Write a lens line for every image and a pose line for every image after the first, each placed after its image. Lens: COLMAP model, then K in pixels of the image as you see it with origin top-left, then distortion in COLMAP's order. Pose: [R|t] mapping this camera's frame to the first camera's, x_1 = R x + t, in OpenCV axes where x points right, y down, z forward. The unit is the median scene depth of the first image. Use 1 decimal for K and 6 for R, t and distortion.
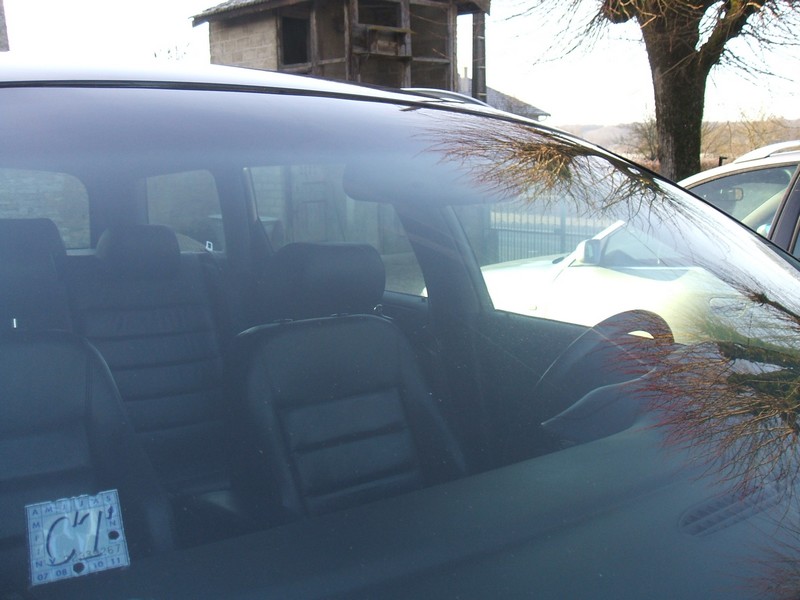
lens RADIAL K [[891.8, 0, 398.6], [0, 891.8, 301.4], [0, 0, 1]] dist [-0.095164, 0.000000]
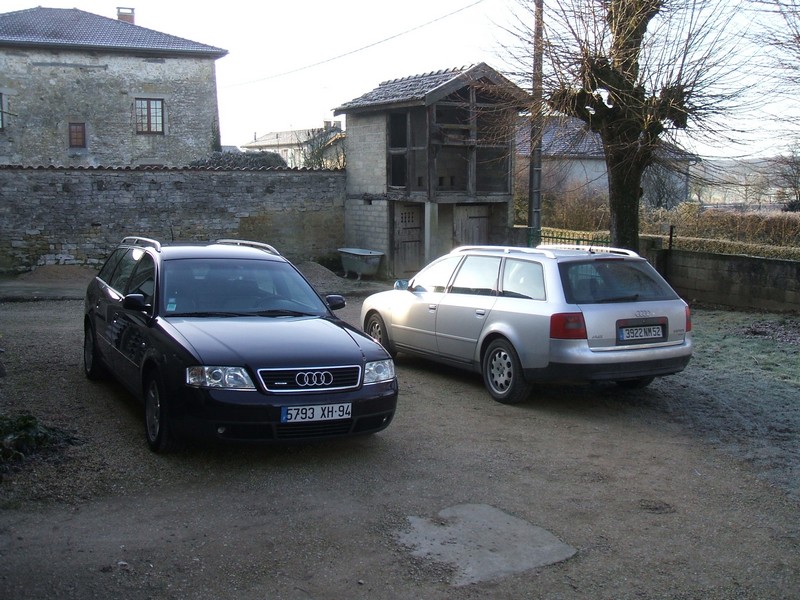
lens RADIAL K [[891.8, 0, 402.1], [0, 891.8, 298.6], [0, 0, 1]] dist [-0.095164, 0.000000]
pose [[0.975119, 0.046310, -0.216791, 0.217455], [-0.054200, 0.998061, -0.030592, 0.014519], [0.214954, 0.041581, 0.975739, -0.386711]]
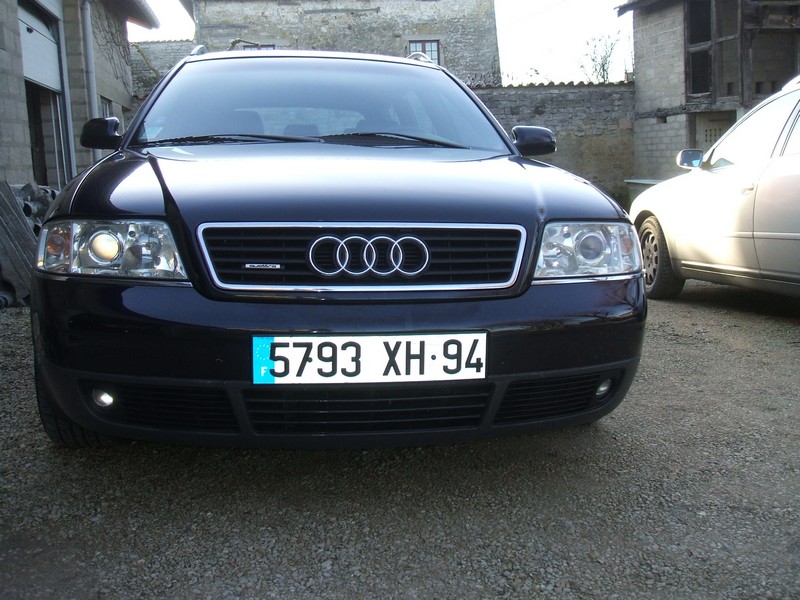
lens RADIAL K [[891.8, 0, 400.1], [0, 891.8, 302.4], [0, 0, 1]] dist [-0.095164, 0.000000]
pose [[0.846303, 0.061057, -0.529192, 0.167464], [-0.055688, 0.998107, 0.026101, 0.043967], [0.529784, 0.007380, 0.848101, -0.108561]]
